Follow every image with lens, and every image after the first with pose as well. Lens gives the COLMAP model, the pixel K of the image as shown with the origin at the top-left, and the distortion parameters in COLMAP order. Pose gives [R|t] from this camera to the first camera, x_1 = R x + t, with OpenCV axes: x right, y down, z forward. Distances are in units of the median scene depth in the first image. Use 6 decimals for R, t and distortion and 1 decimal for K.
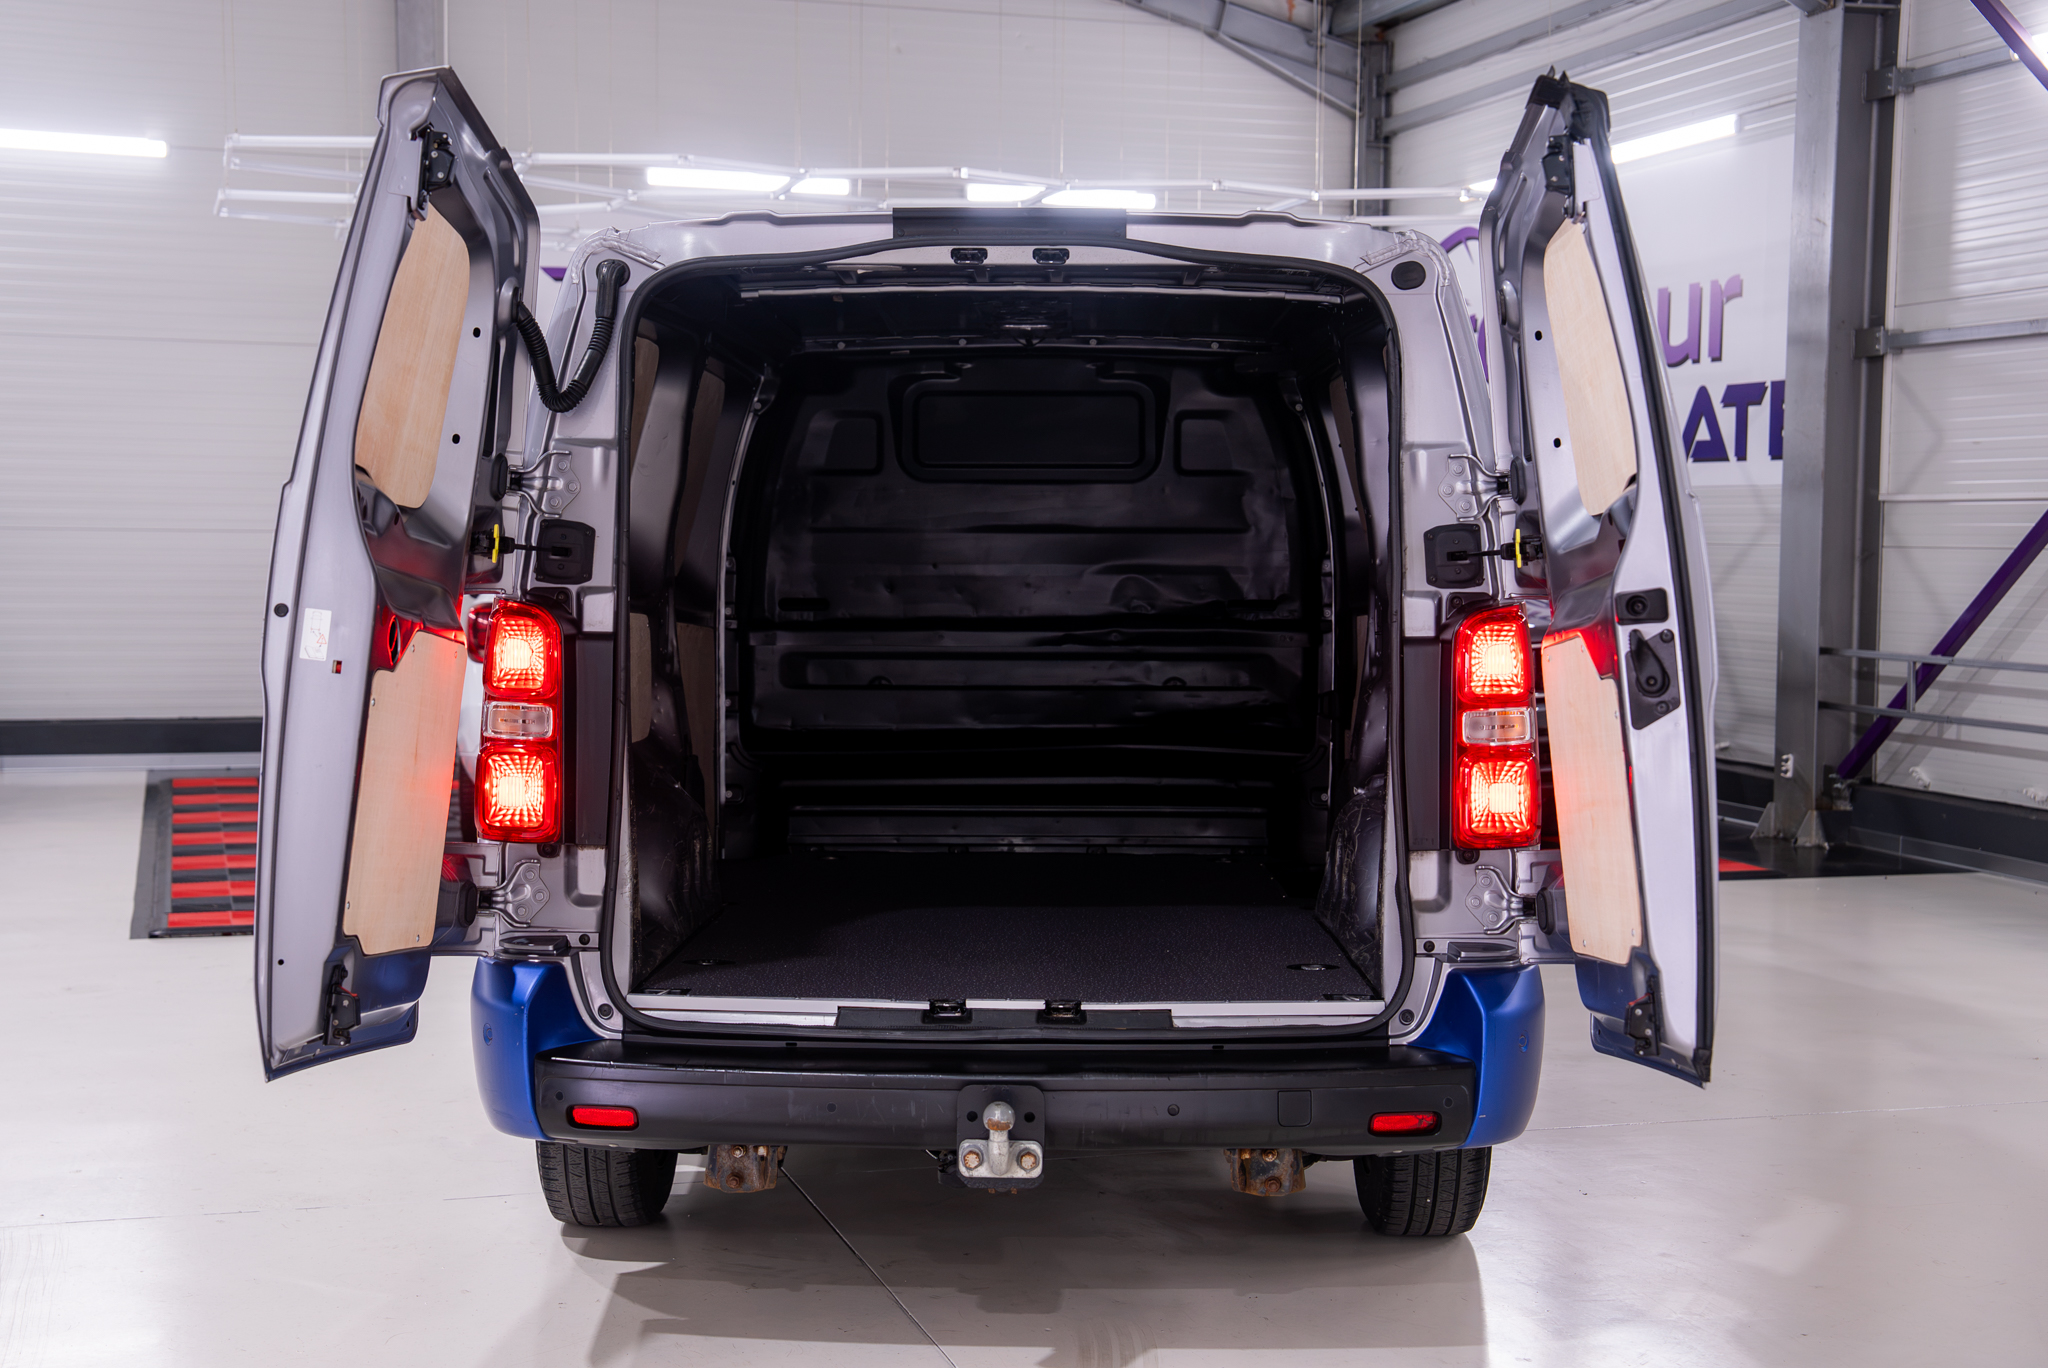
lens RADIAL K [[3290.5, 0, 1004.0], [0, 3290.5, 695.5], [0, 0, 1]] dist [0.126744, 0.000000]
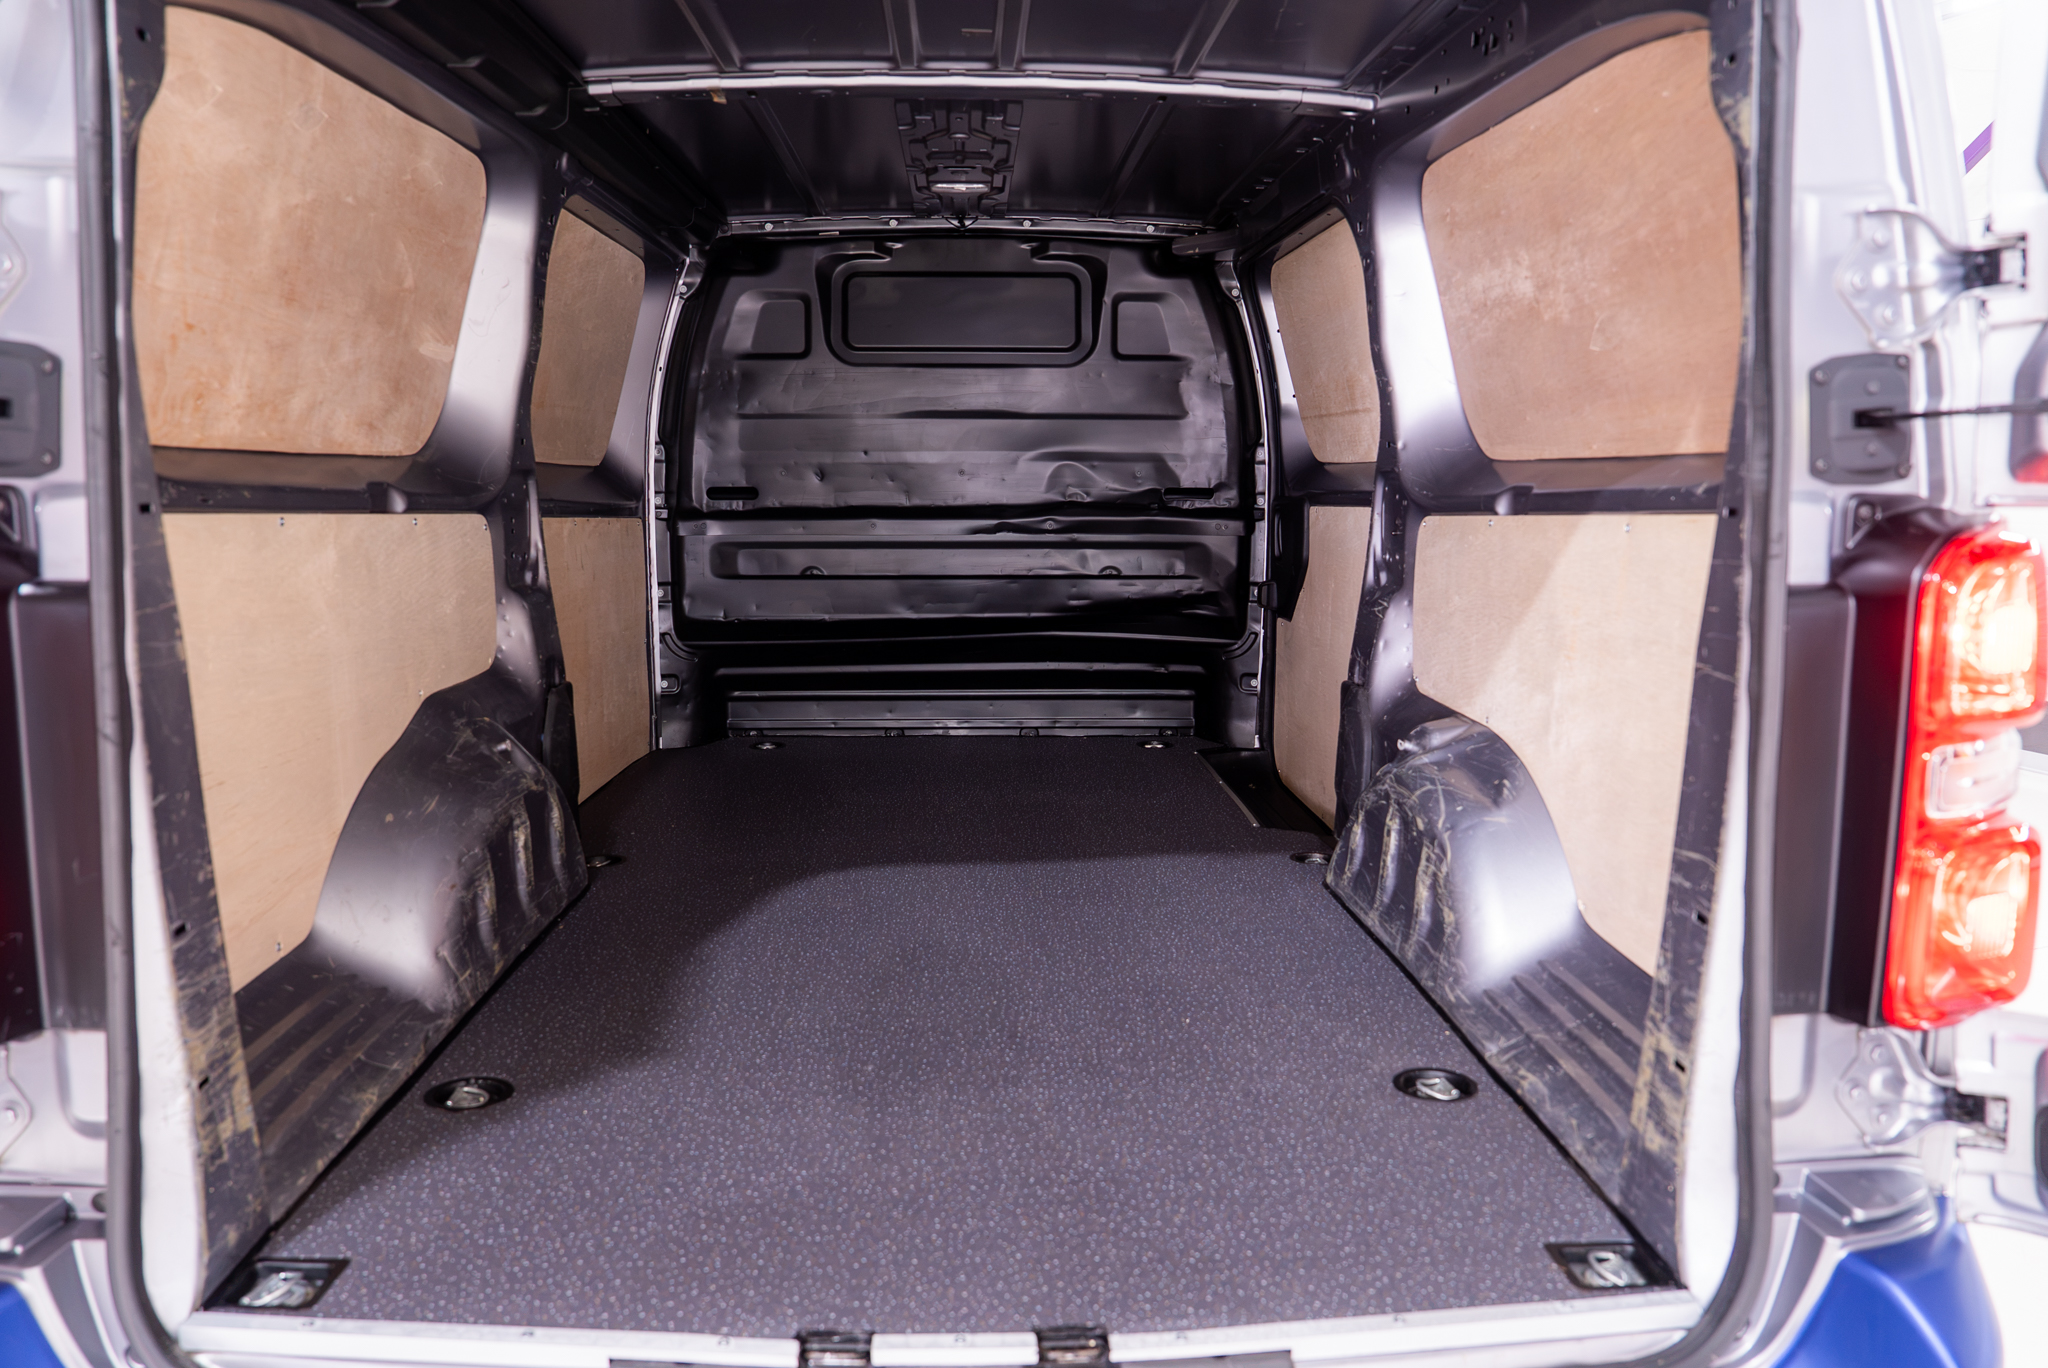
lens RADIAL K [[1410.4, 0, 1017.7], [0, 1410.4, 669.6], [0, 0, 1]] dist [-0.072135, 0.009742]
pose [[0.998267, -0.008429, 0.058232, -0.001038], [0.002259, 0.994446, 0.105225, -0.019338], [-0.058796, -0.104911, 0.992742, 0.577005]]
